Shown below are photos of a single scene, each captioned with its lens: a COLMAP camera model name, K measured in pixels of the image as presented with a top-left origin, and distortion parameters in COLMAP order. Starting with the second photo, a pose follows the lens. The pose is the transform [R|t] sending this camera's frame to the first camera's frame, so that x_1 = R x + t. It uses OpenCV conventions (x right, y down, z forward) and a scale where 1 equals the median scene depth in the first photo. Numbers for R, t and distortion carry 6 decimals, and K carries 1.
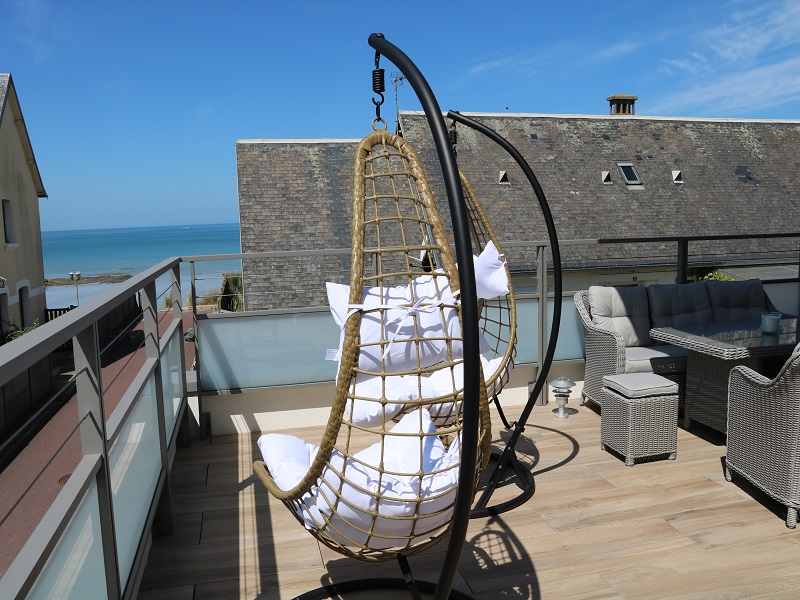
lens RADIAL K [[675.3, 0, 400.0], [0, 675.3, 300.0], [0, 0, 1]] dist [-0.141481, 0.095525]
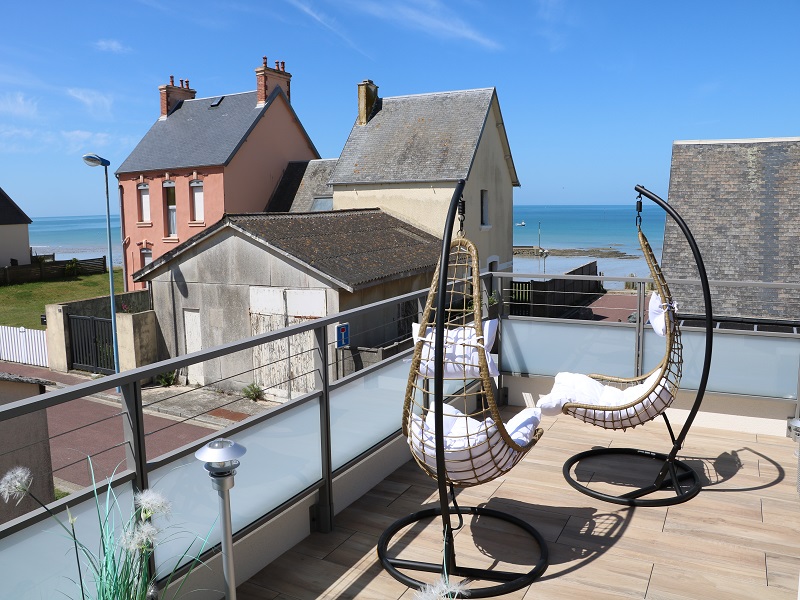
lens RADIAL K [[661.8, 0, 400.0], [0, 661.8, 300.0], [0, 0, 1]] dist [-0.189842, 0.162835]
pose [[0.753387, 0.113203, -0.647760, 0.116555], [-0.090144, 0.993550, 0.068790, -0.023644], [0.651369, 0.006566, 0.758732, -0.046037]]
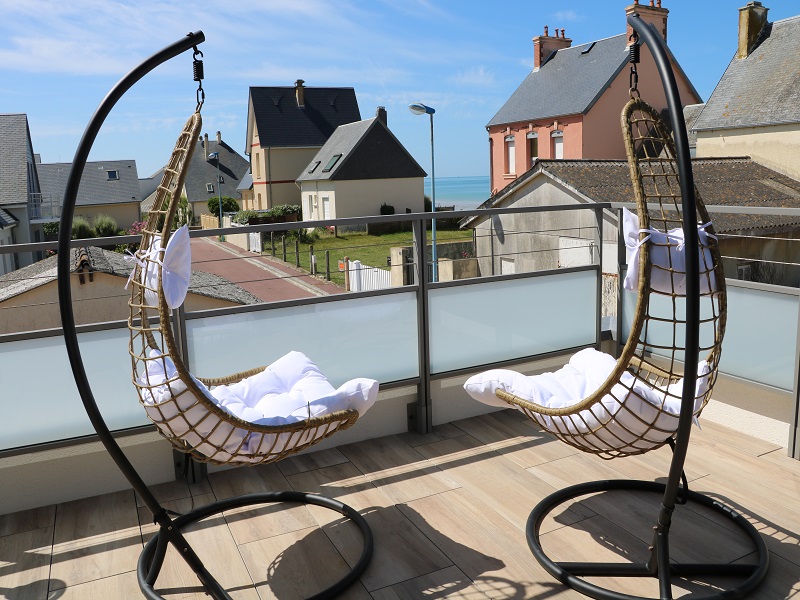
lens RADIAL K [[661.8, 0, 400.0], [0, 661.8, 300.0], [0, 0, 1]] dist [-0.189842, 0.162835]
pose [[0.219305, 0.202410, -0.954429, 0.148949], [-0.090629, 0.978240, 0.186636, -0.020533], [0.971438, 0.045569, 0.232877, 0.135453]]
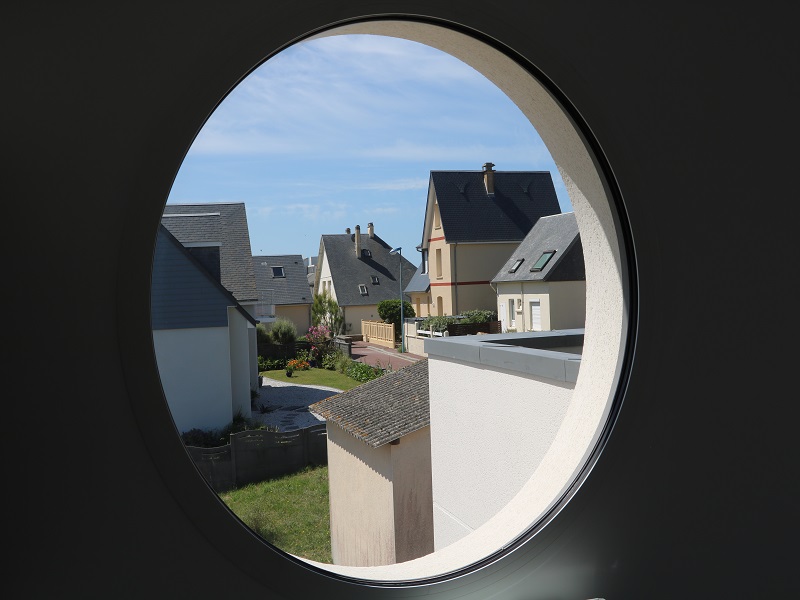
lens RADIAL K [[847.2, 0, 400.0], [0, 847.2, 300.0], [0, 0, 1]] dist [-0.008121, -0.001134]
pose [[0.069433, 0.046413, -0.996506, 0.295955], [-0.087166, 0.995379, 0.040288, 0.014383], [0.993771, 0.084064, 0.073158, -0.210613]]
